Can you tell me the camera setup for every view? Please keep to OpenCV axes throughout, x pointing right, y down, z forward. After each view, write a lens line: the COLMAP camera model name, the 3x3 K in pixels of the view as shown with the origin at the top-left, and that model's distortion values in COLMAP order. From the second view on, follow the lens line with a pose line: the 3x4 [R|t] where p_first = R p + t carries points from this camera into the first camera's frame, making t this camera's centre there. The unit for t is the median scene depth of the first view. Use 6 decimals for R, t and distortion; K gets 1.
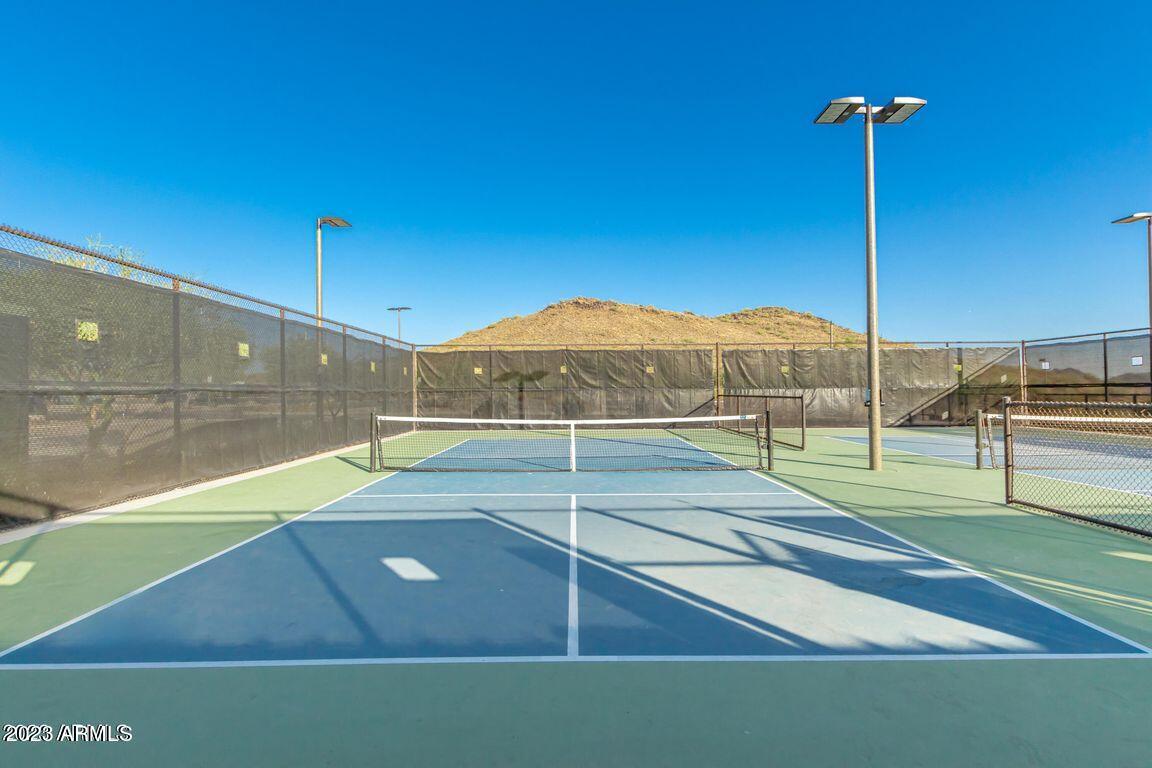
lens RADIAL K [[556.4, 0, 576.0], [0, 556.4, 384.0], [0, 0, 1]] dist [0.002125, 0.000304]
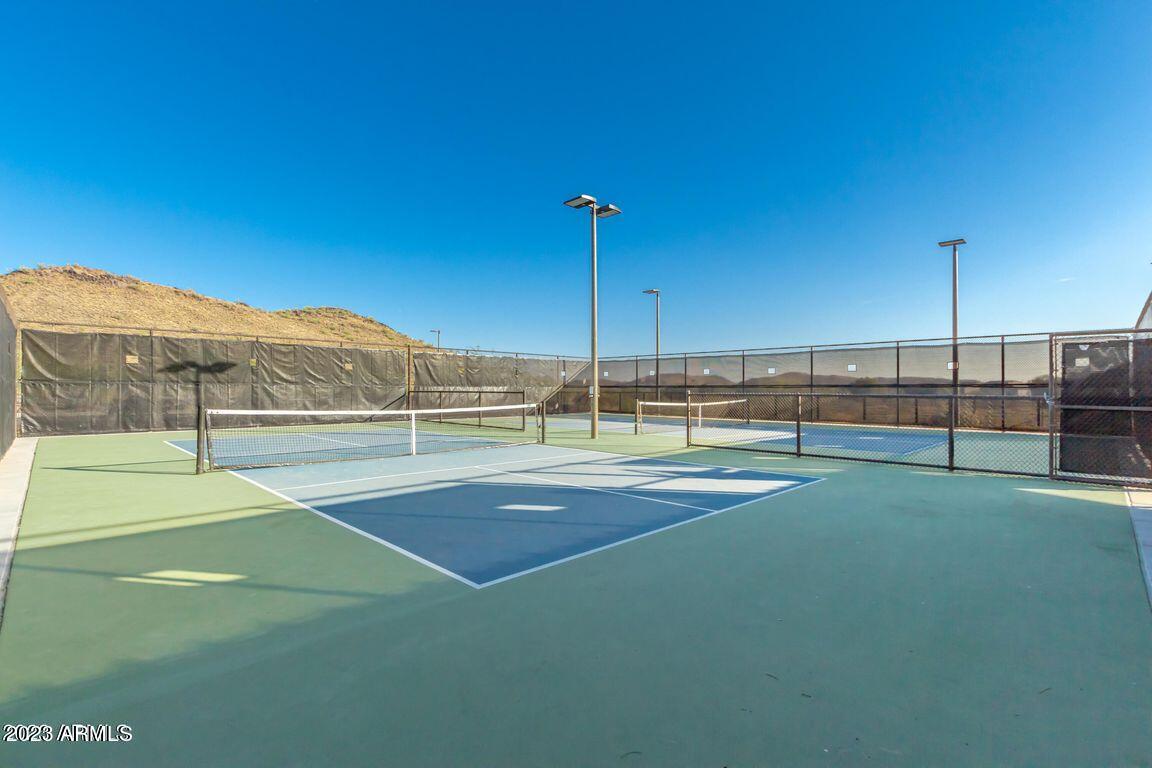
lens RADIAL K [[526.3, 0, 576.0], [0, 526.3, 384.0], [0, 0, 1]] dist [-0.000332, 0.000236]
pose [[0.711288, 0.016766, 0.702700, -0.256266], [-0.017143, 0.999832, -0.006503, 0.006106], [-0.702691, -0.007421, 0.711456, -0.003816]]
